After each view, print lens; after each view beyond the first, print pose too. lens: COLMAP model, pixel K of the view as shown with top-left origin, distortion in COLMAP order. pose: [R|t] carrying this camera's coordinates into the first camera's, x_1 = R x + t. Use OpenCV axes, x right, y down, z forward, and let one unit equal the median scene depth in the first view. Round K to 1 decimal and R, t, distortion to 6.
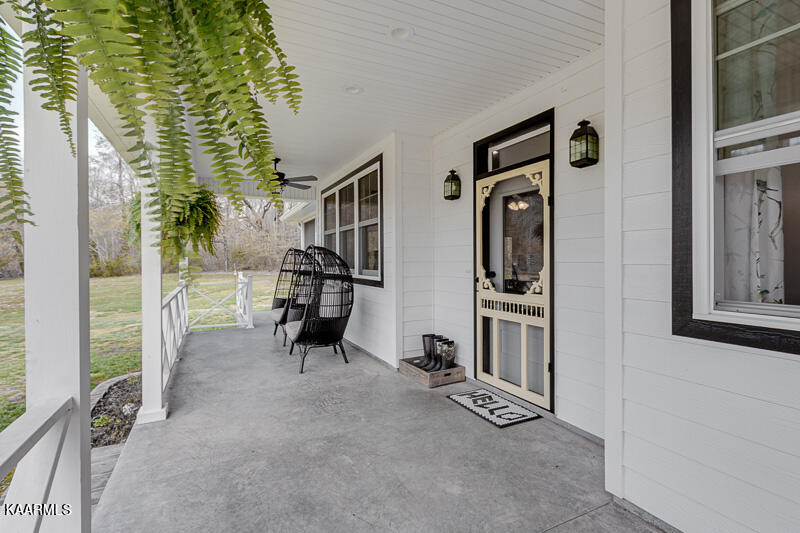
lens RADIAL K [[377.0, 0, 404.6], [0, 377.0, 259.2], [0, 0, 1]] dist [0.005031, 0.001858]
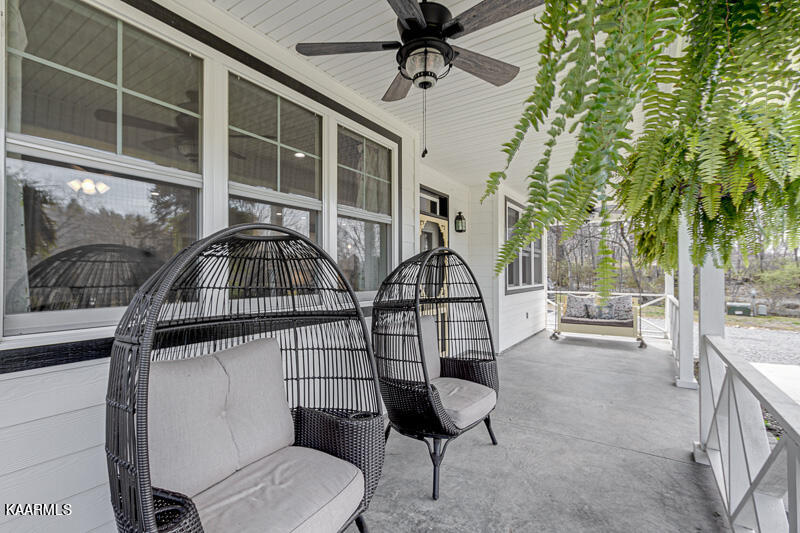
lens RADIAL K [[377.0, 0, 395.0], [0, 377.0, 271.1], [0, 0, 1]] dist [0.005031, 0.001858]
pose [[-0.485493, 0.014153, 0.874126, -1.043022], [0.004880, 0.999897, -0.013479, 0.005320], [-0.874227, -0.002278, -0.485513, 1.986538]]
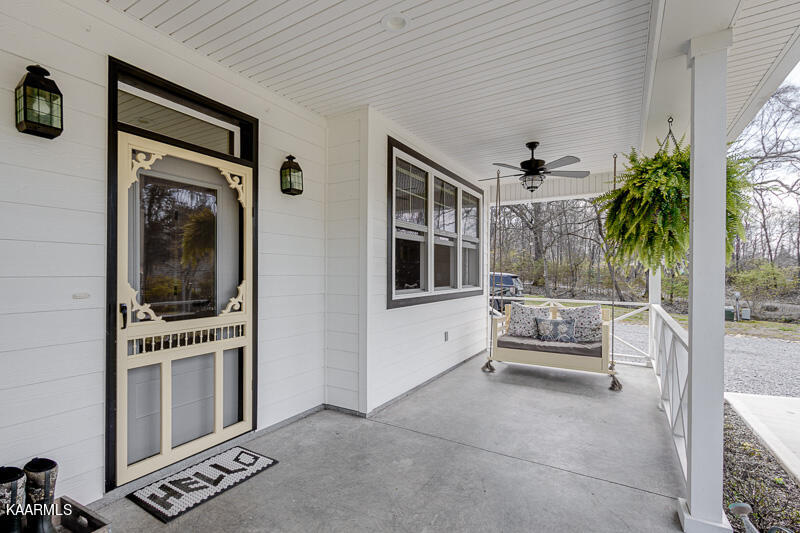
lens RADIAL K [[377.0, 0, 405.2], [0, 377.0, 273.8], [0, 0, 1]] dist [0.005031, 0.001858]
pose [[-0.537539, 0.002611, 0.843235, -0.595193], [0.000020, 0.999995, -0.003083, 0.006095], [-0.843239, -0.001641, -0.537537, 1.107337]]
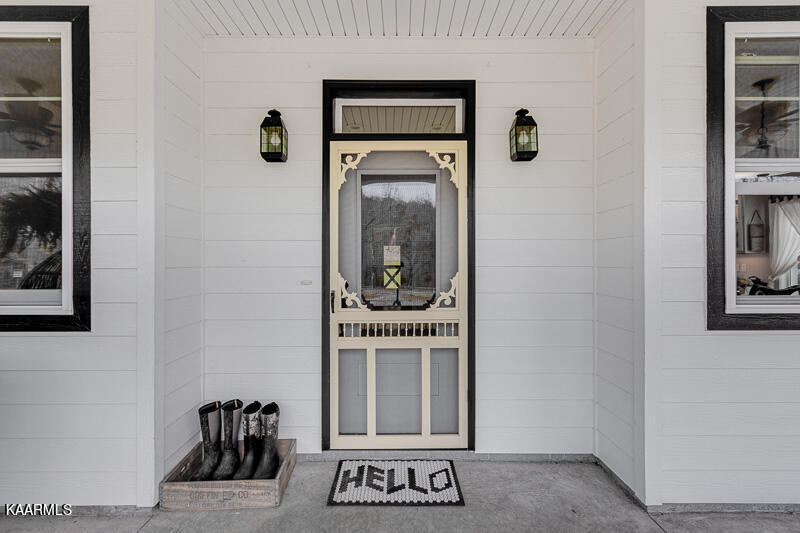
lens RADIAL K [[377.0, 0, 390.6], [0, 377.0, 260.4], [0, 0, 1]] dist [0.005031, 0.001858]
pose [[0.456411, 0.009087, 0.889723, -0.391637], [-0.000744, 0.999951, -0.009832, 0.002683], [-0.889769, 0.003826, 0.456395, 0.722400]]
